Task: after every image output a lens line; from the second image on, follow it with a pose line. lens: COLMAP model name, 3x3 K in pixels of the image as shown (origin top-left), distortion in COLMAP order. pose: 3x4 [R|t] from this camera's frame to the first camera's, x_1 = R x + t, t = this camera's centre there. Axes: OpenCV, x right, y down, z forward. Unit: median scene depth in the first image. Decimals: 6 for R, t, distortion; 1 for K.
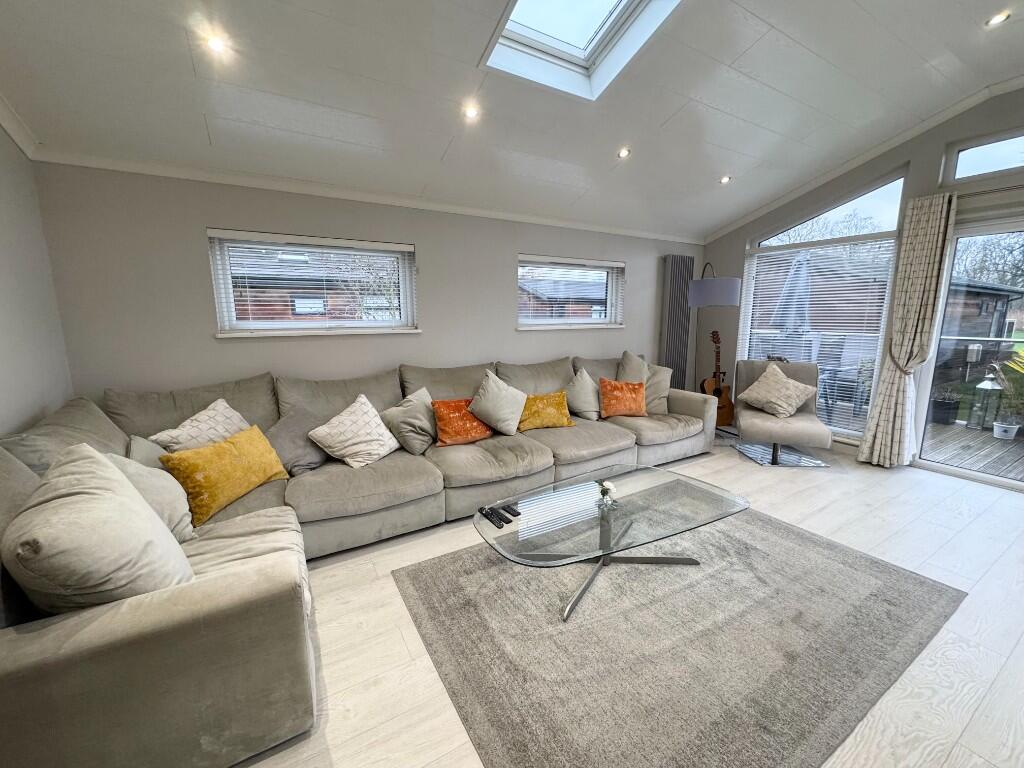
lens RADIAL K [[410.7, 0, 509.5], [0, 410.7, 383.6], [0, 0, 1]] dist [0.000618, -0.000158]
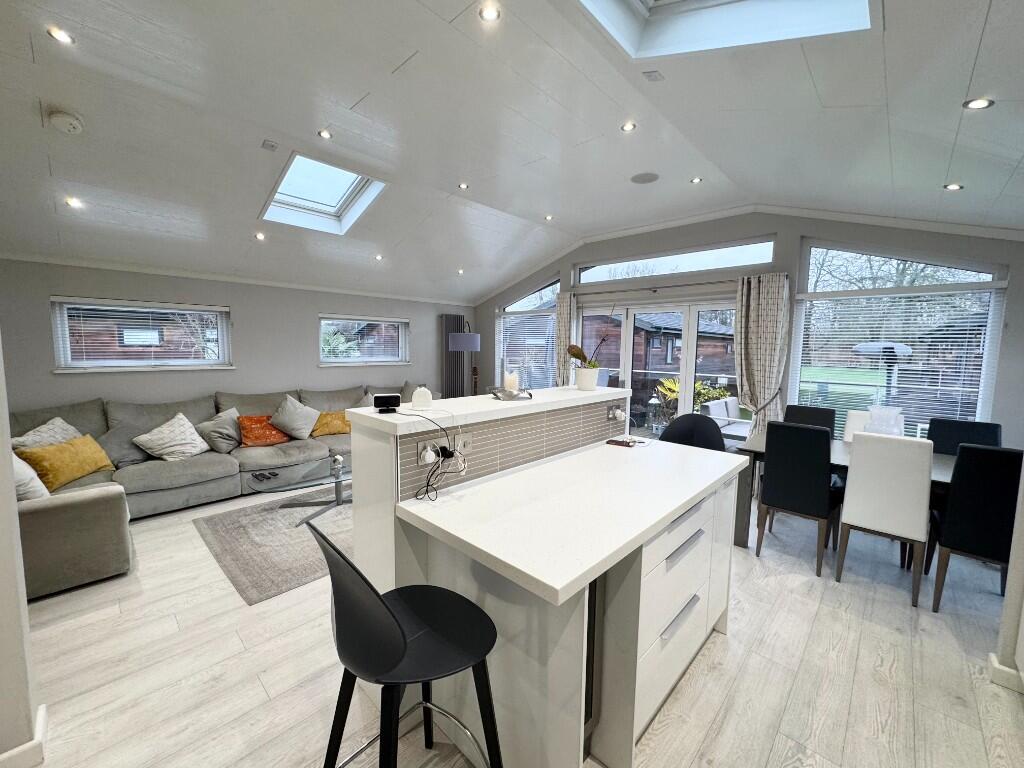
lens RADIAL K [[410.7, 0, 509.5], [0, 410.7, 383.6], [0, 0, 1]] dist [0.000618, -0.000158]
pose [[0.961743, -0.008033, 0.273835, 0.342763], [0.027916, 0.997240, -0.068792, 0.054400], [-0.272527, 0.073805, 0.959313, -0.669071]]
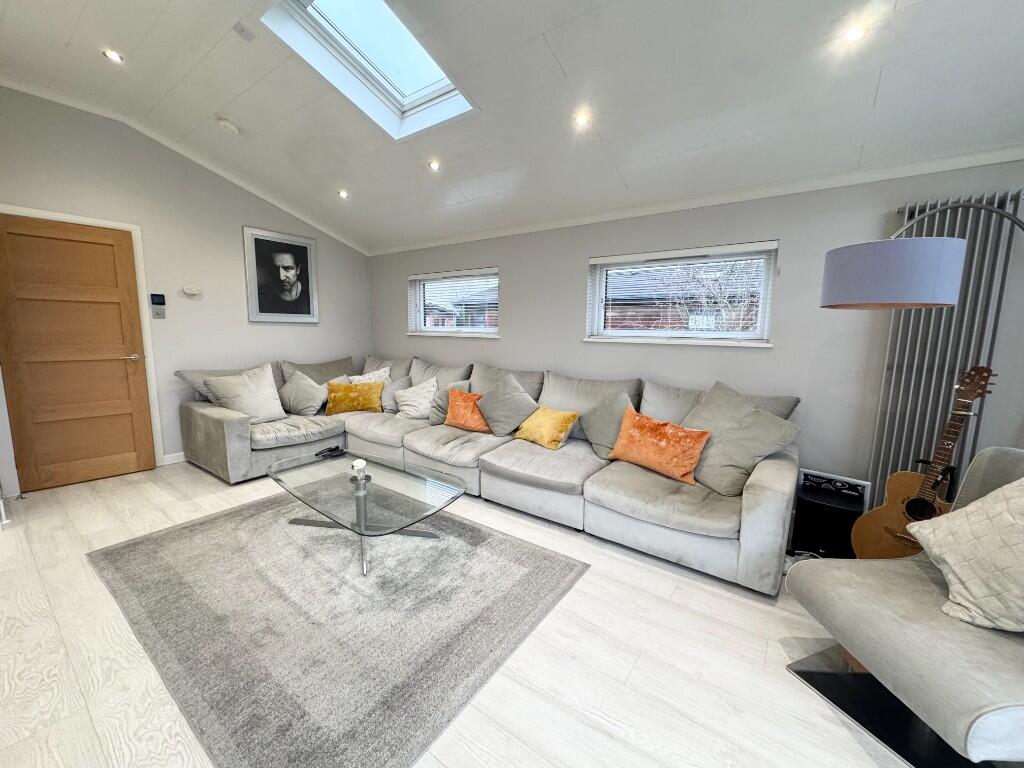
lens RADIAL K [[410.7, 0, 509.5], [0, 410.7, 383.6], [0, 0, 1]] dist [0.000618, -0.000158]
pose [[0.396419, 0.139498, -0.907410, 1.075694], [-0.164907, 0.983132, 0.079097, -0.104158], [0.903138, 0.118283, 0.412737, 0.654996]]
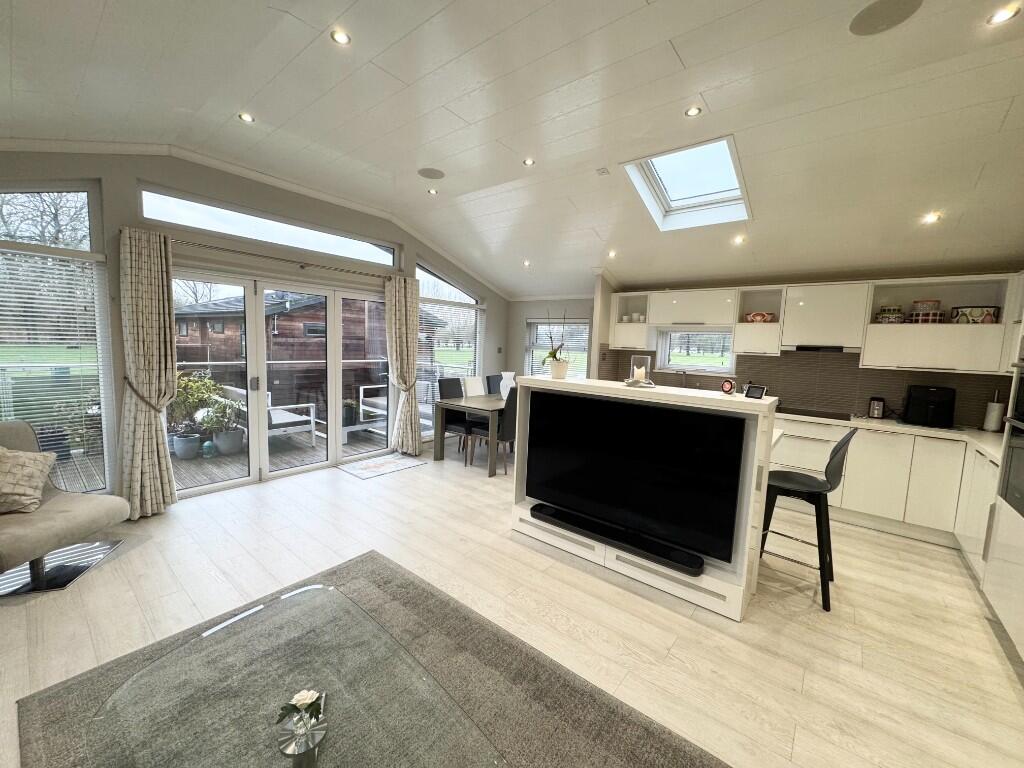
lens RADIAL K [[410.7, 0, 509.5], [0, 410.7, 383.6], [0, 0, 1]] dist [0.000618, -0.000158]
pose [[-0.353486, -0.103046, 0.929747, -0.237284], [0.120721, 0.980578, 0.154577, -0.157218], [-0.927617, 0.166881, -0.334181, 0.624176]]
